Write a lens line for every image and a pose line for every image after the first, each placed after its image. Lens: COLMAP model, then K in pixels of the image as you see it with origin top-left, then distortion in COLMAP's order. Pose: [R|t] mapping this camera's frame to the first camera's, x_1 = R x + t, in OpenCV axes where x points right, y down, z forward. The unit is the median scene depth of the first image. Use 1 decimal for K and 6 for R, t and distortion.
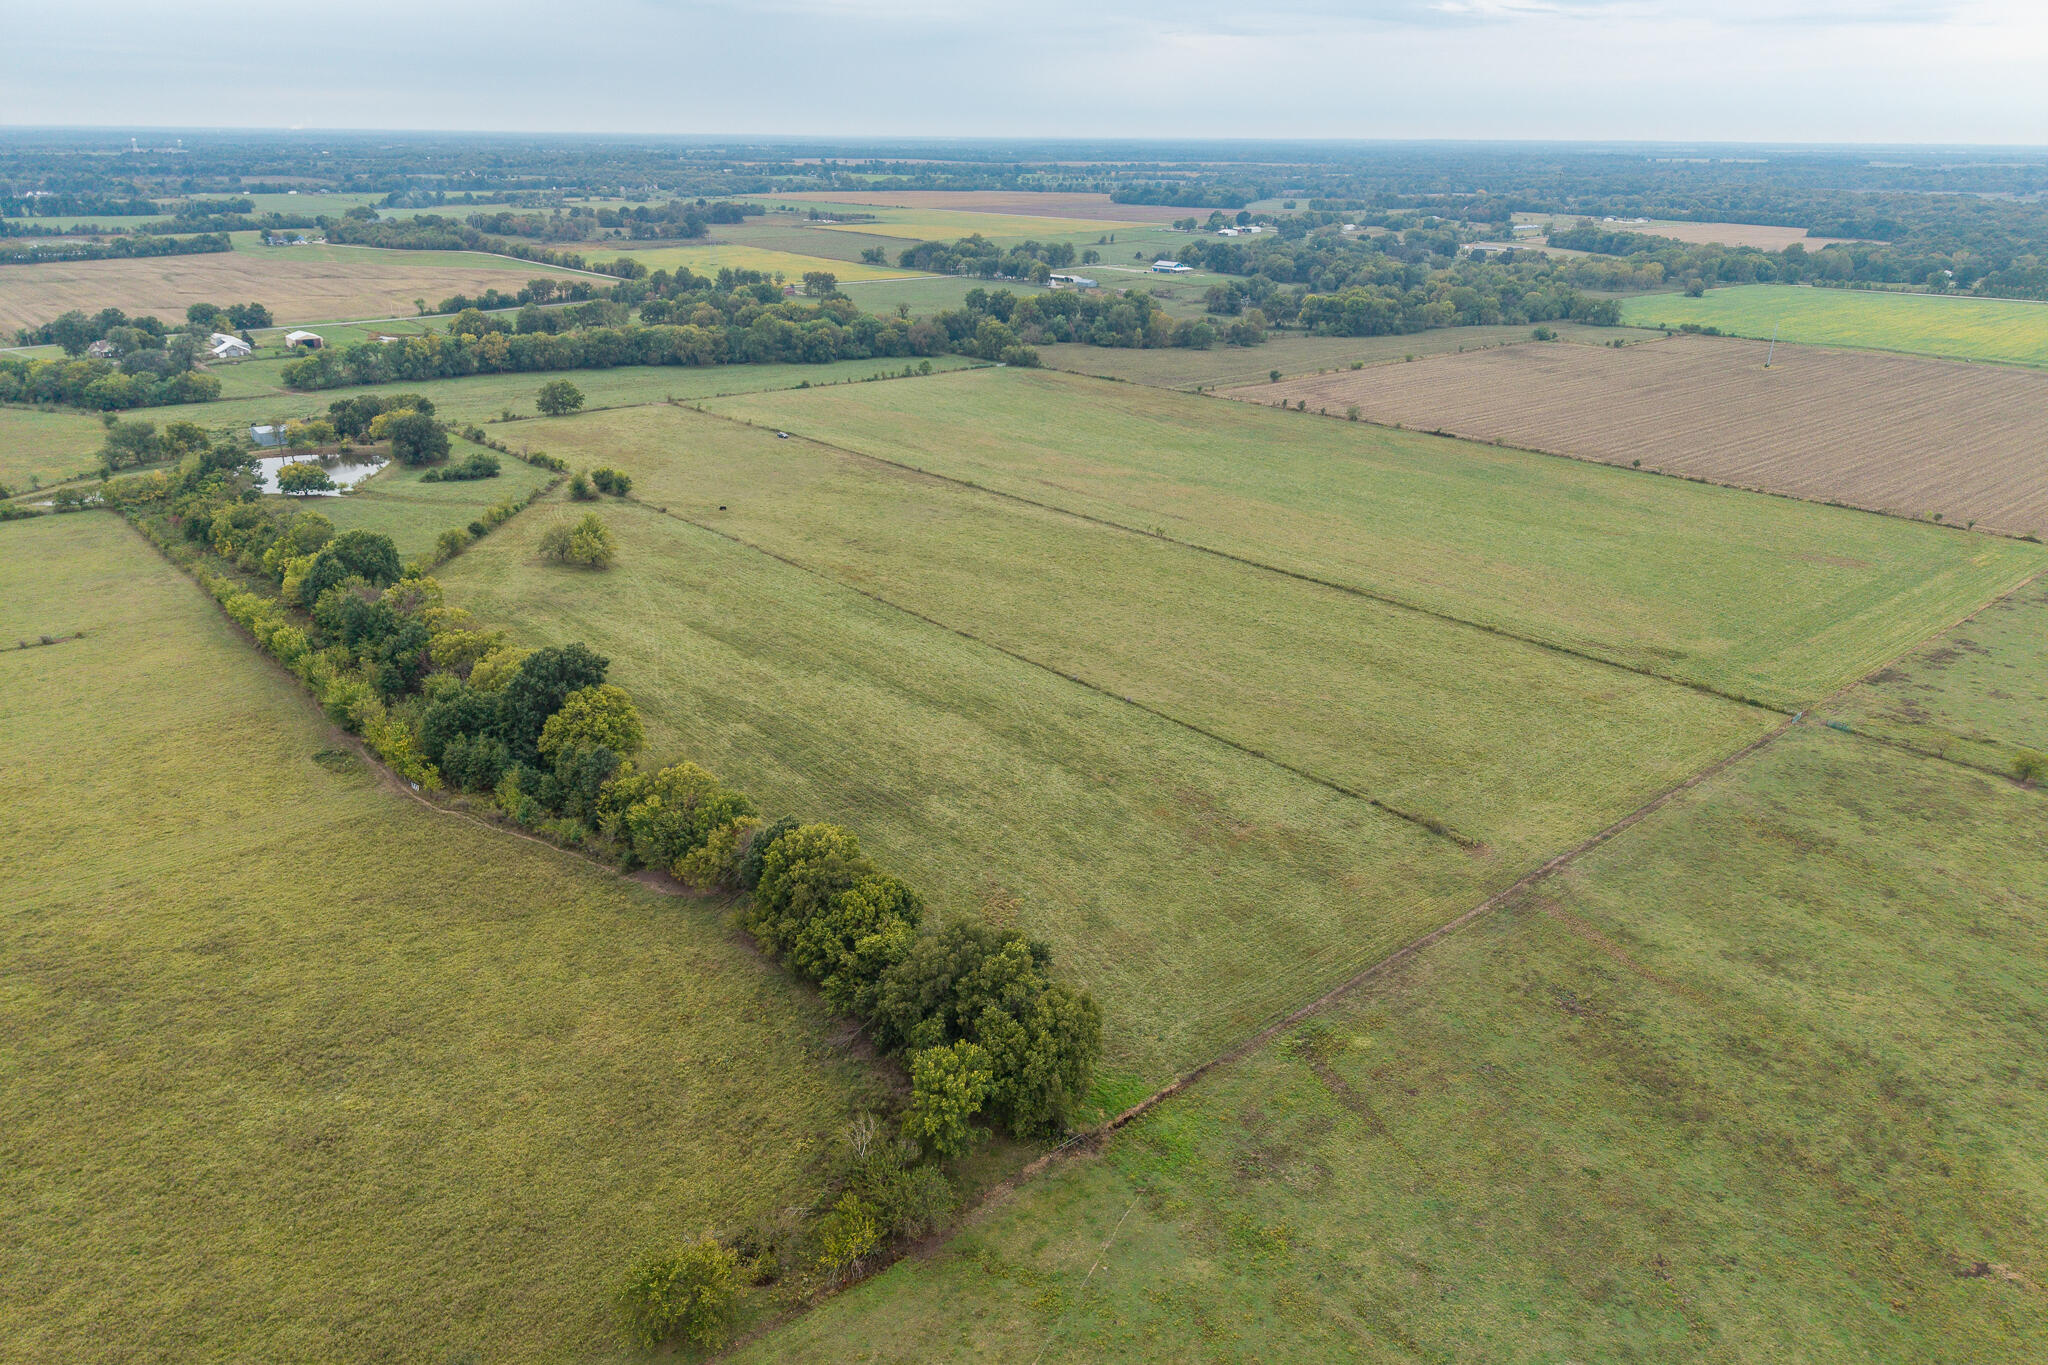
lens RADIAL K [[1371.7, 0, 1031.1], [0, 1371.7, 700.8], [0, 0, 1]] dist [0.027361, -0.029001]
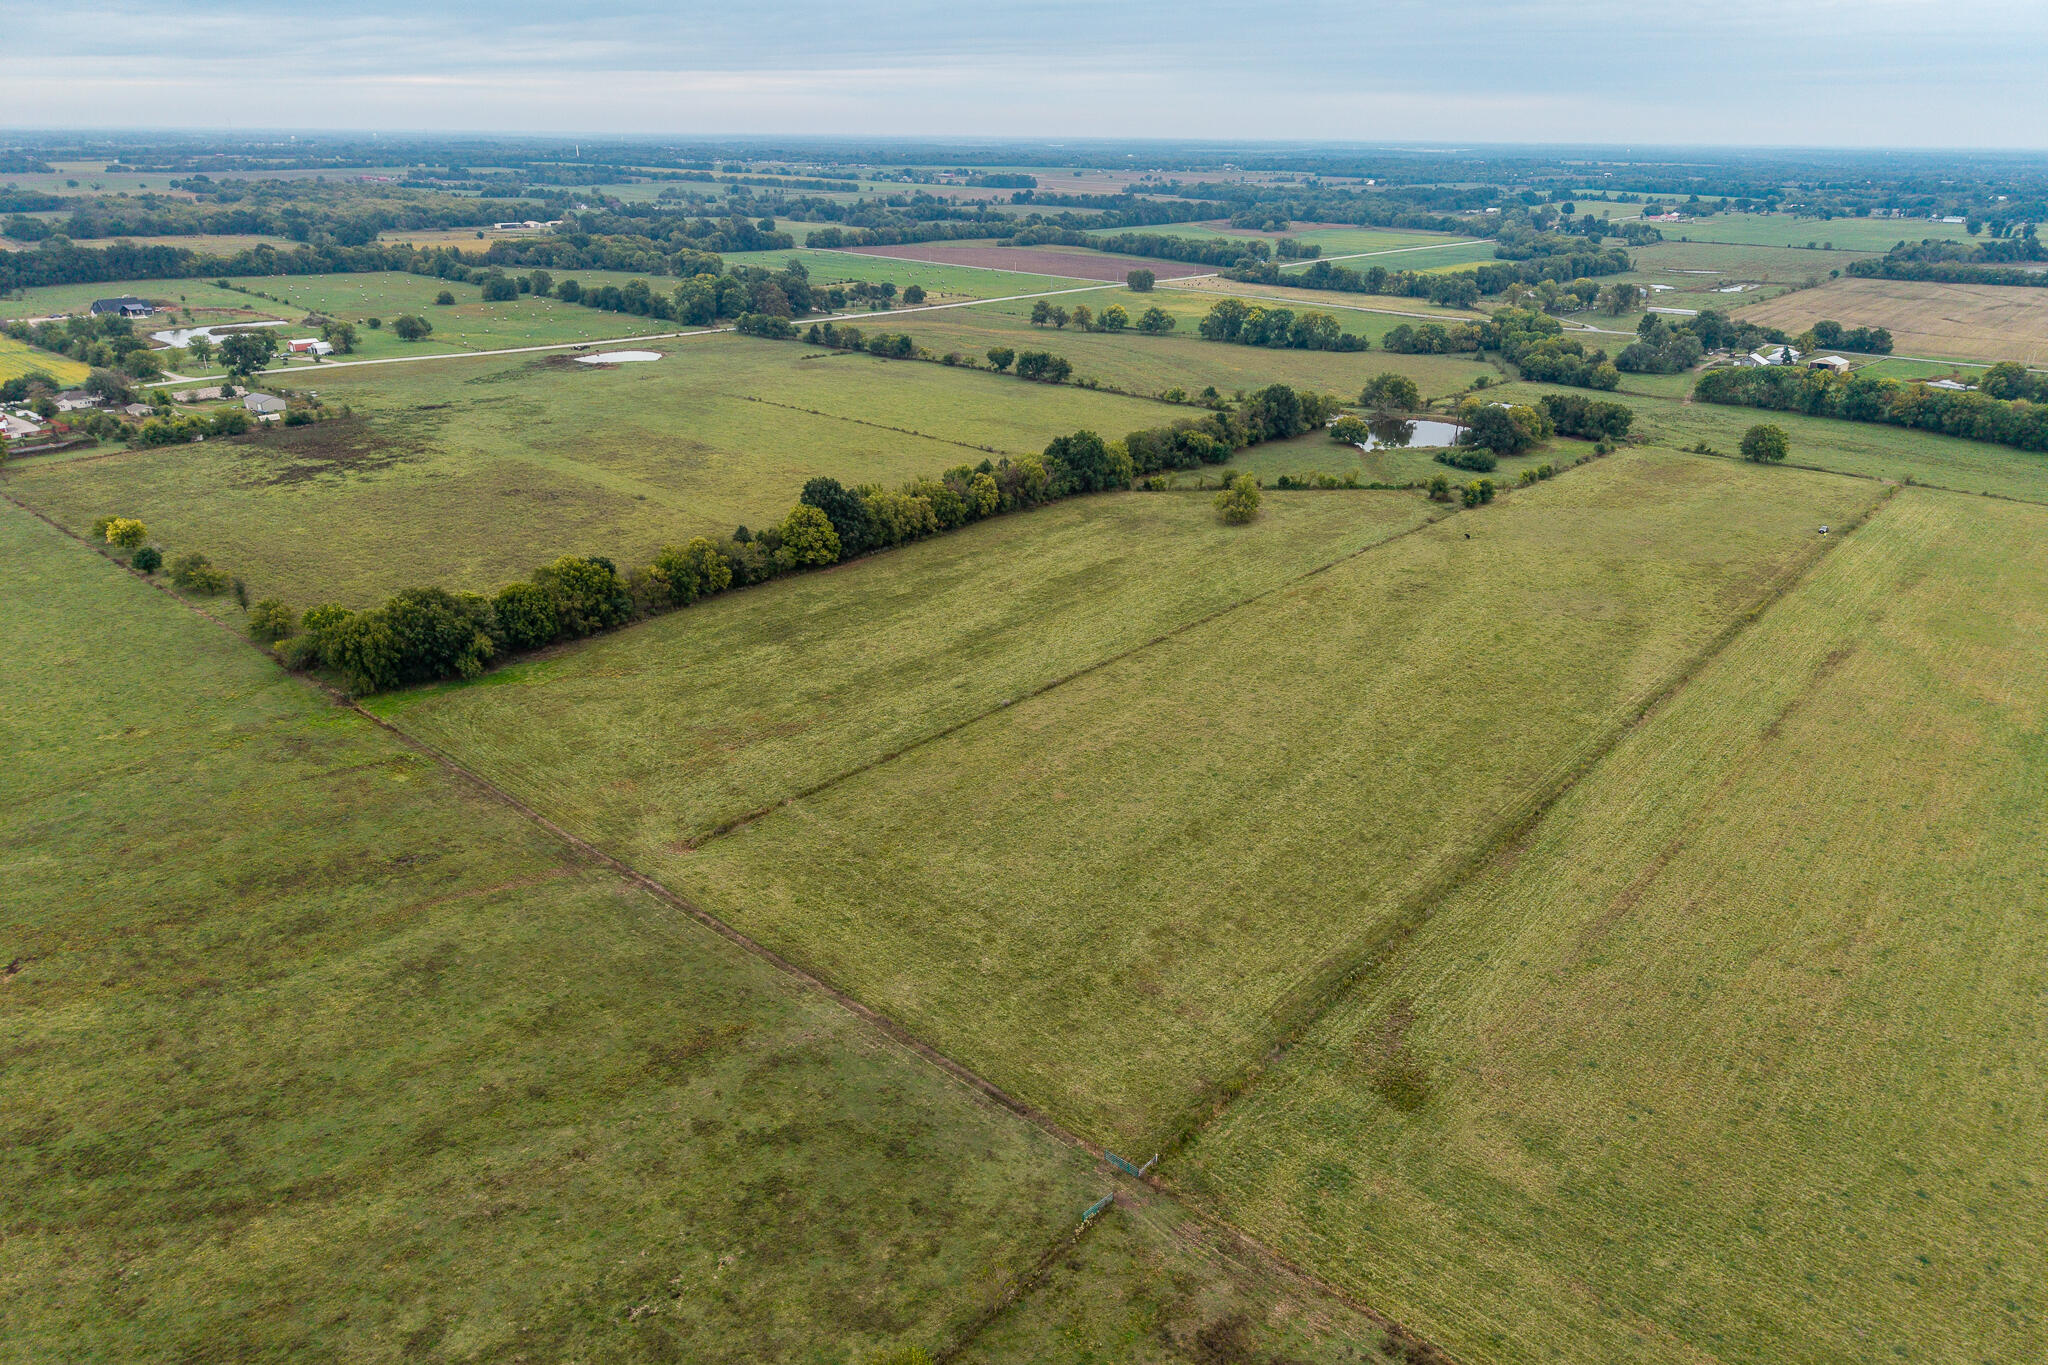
lens RADIAL K [[1371.7, 0, 1027.6], [0, 1371.7, 676.1], [0, 0, 1]] dist [0.027361, -0.029001]
pose [[0.131614, 0.357342, -0.924654, 0.553895], [-0.389170, 0.876507, 0.283341, -0.172047], [0.911715, 0.322556, 0.254427, 0.413598]]
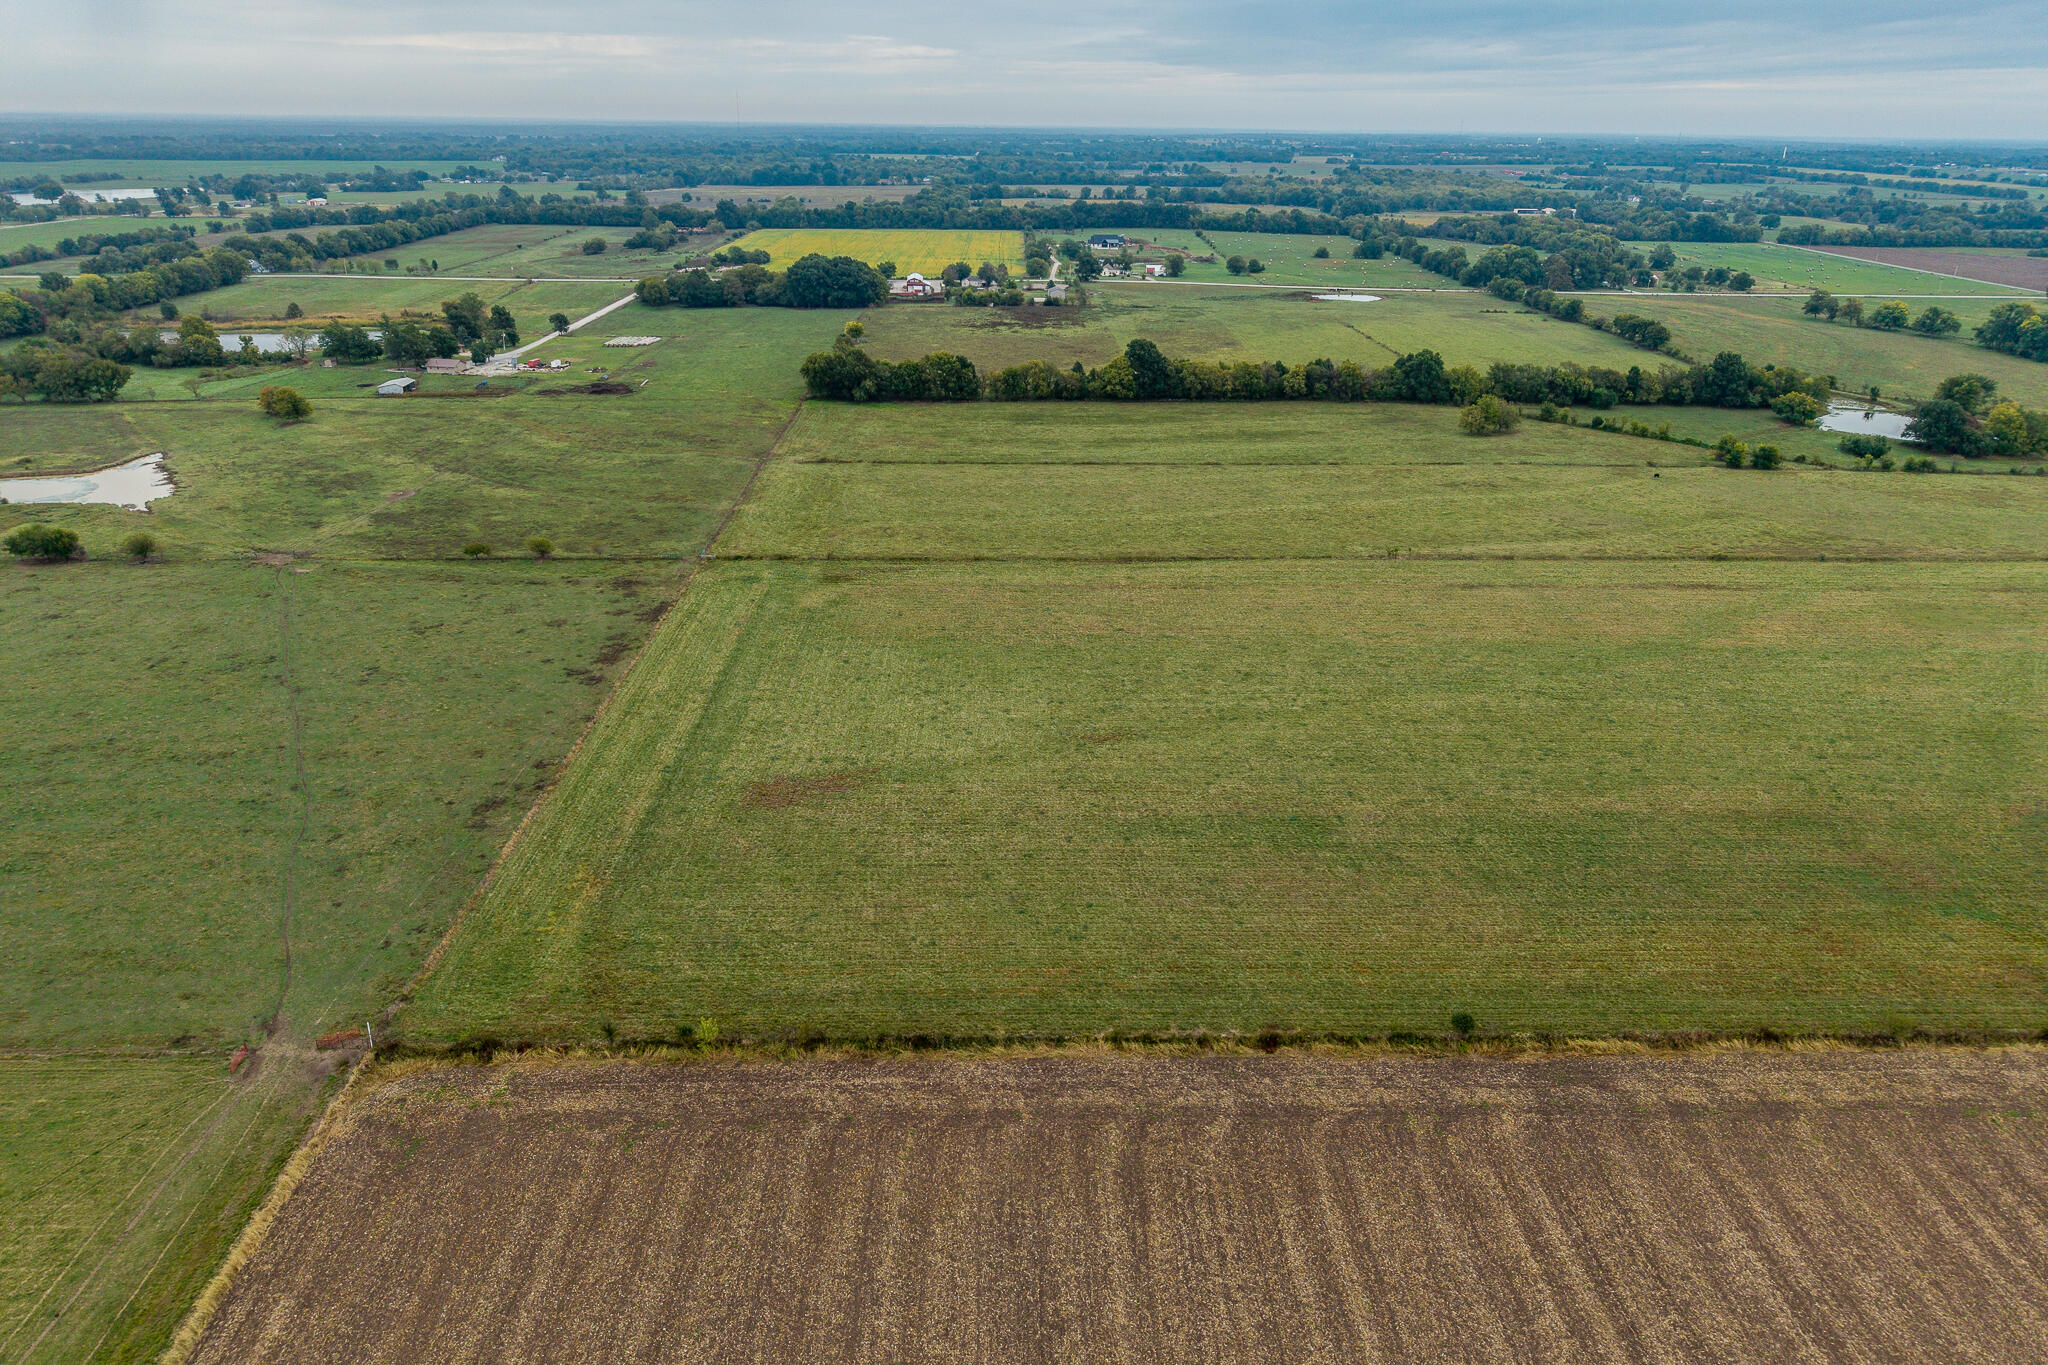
lens RADIAL K [[1371.7, 0, 1028.1], [0, 1371.7, 685.4], [0, 0, 1]] dist [0.027361, -0.029001]
pose [[-0.643624, 0.274052, -0.714594, 0.709755], [-0.311203, 0.759306, 0.571495, -0.386852], [0.699215, 0.590212, -0.403421, 0.979877]]
